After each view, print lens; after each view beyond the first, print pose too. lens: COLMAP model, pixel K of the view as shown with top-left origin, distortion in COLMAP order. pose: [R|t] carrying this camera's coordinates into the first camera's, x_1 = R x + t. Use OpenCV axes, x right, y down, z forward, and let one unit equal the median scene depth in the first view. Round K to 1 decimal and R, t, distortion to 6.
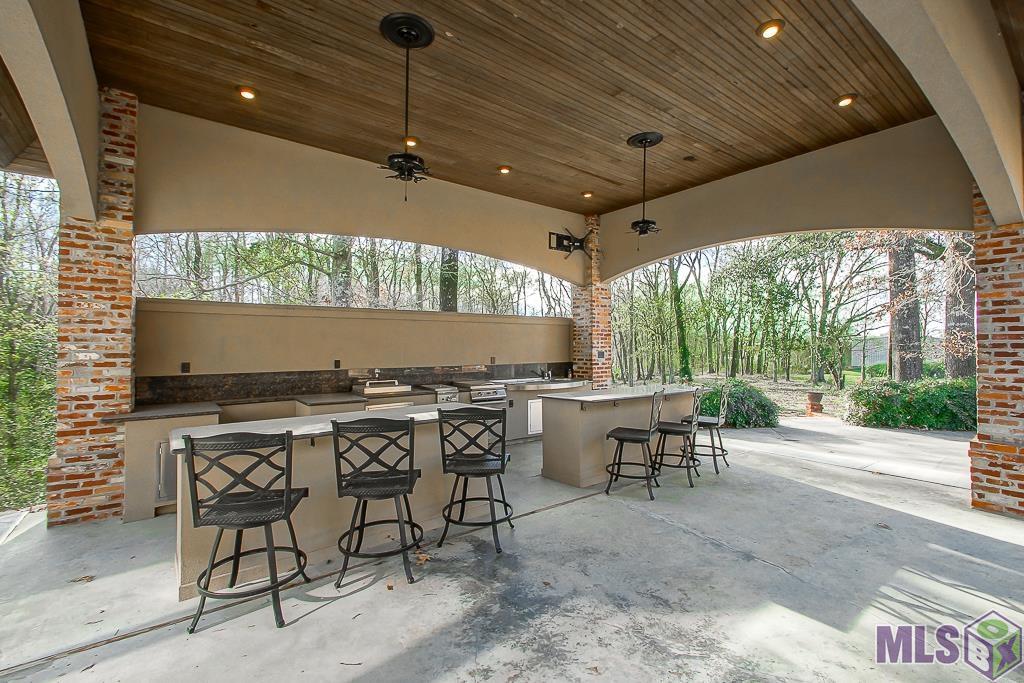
lens RADIAL K [[460.2, 0, 527.5], [0, 460.2, 335.7], [0, 0, 1]] dist [0.003547, 0.000318]
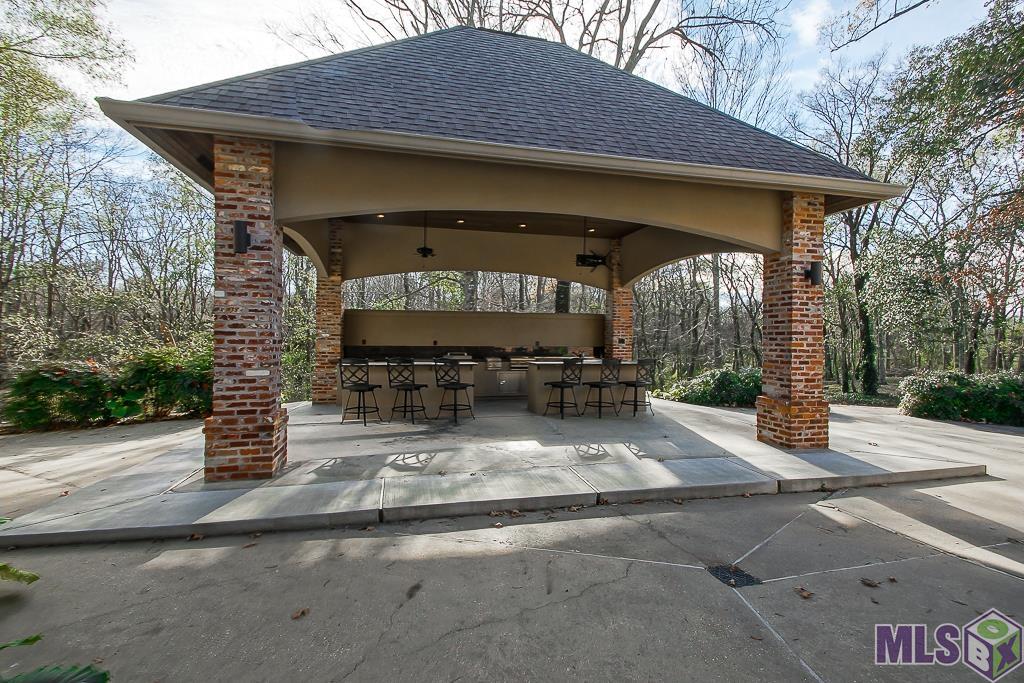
lens RADIAL K [[455.8, 0, 513.2], [0, 455.8, 330.0], [0, 0, 1]] dist [0.000733, 0.000146]
pose [[0.910283, 0.003010, -0.413977, 0.784195], [-0.000795, 0.999984, 0.005523, 0.003266], [0.413987, -0.004699, 0.910271, -0.641240]]
